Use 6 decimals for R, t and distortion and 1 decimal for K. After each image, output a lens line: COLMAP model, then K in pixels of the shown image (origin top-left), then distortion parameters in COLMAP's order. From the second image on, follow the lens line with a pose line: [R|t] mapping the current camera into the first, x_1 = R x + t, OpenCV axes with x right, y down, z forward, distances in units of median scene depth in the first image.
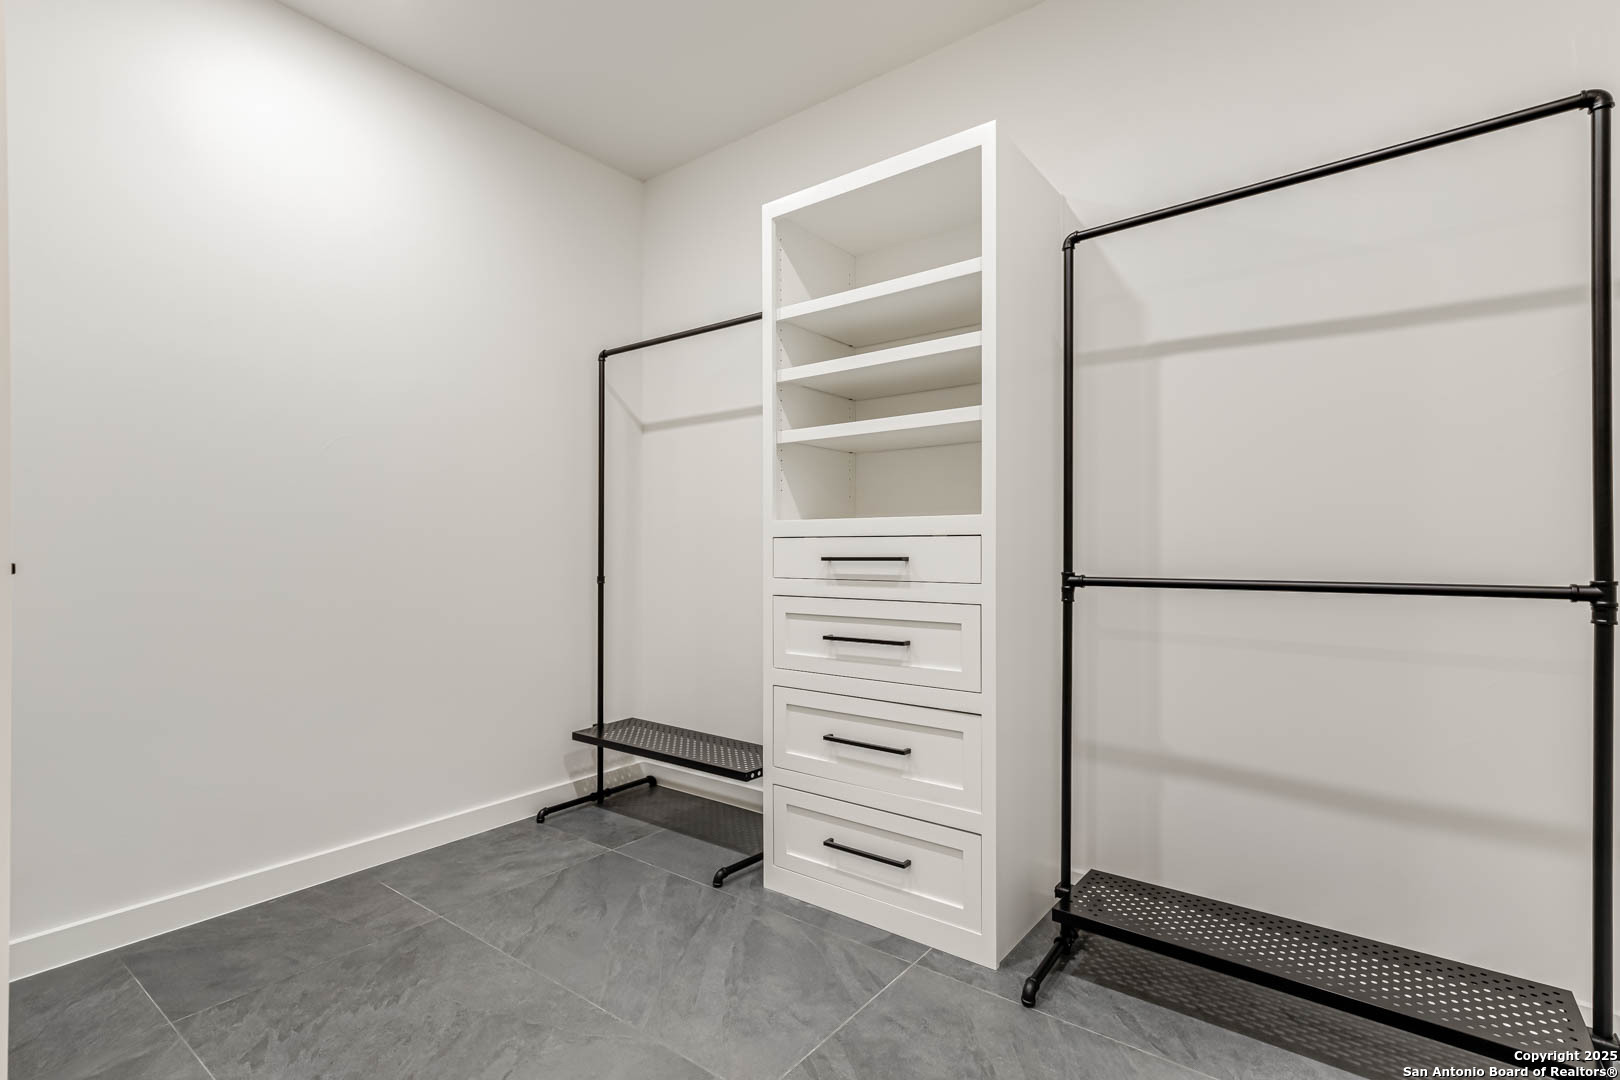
lens RADIAL K [[747.8, 0, 808.8], [0, 747.8, 543.2], [0, 0, 1]] dist [-0.002589, -0.000395]
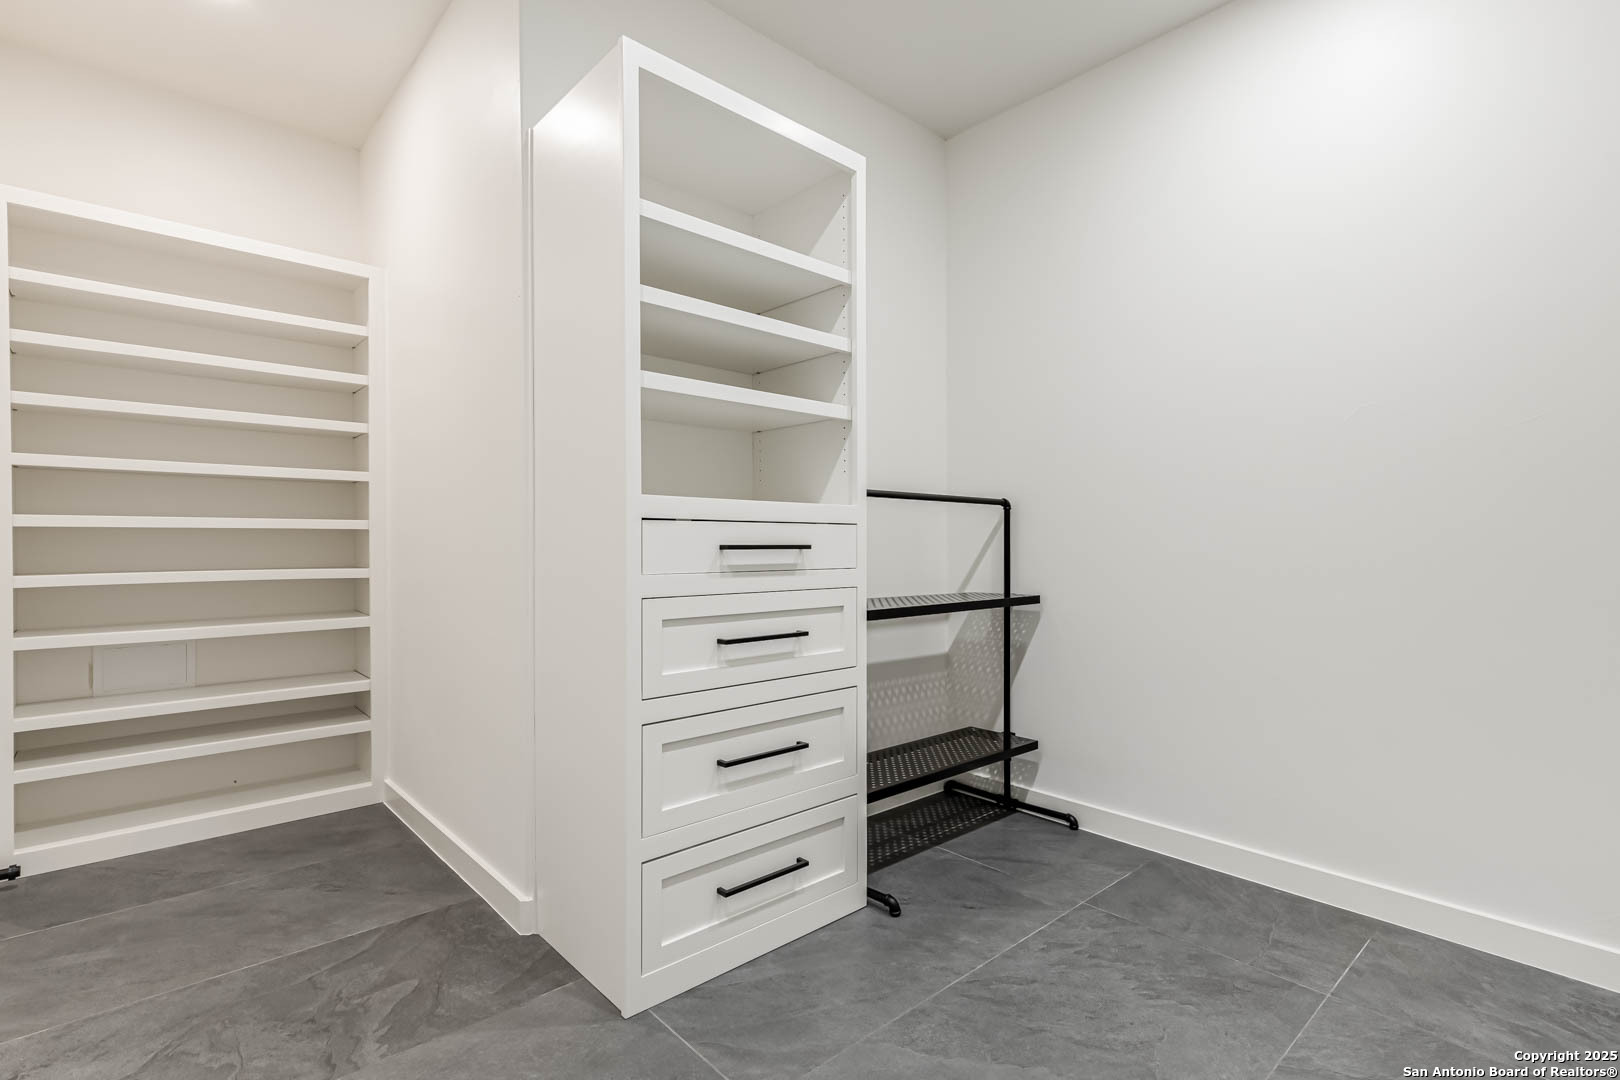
lens RADIAL K [[747.8, 0, 807.4], [0, 747.8, 543.3], [0, 0, 1]] dist [-0.002589, -0.000395]
pose [[-0.189645, 0.002082, -0.981851, 0.434514], [0.006733, 0.999977, 0.000820, 0.008795], [0.981830, -0.006456, -0.189655, 0.652606]]
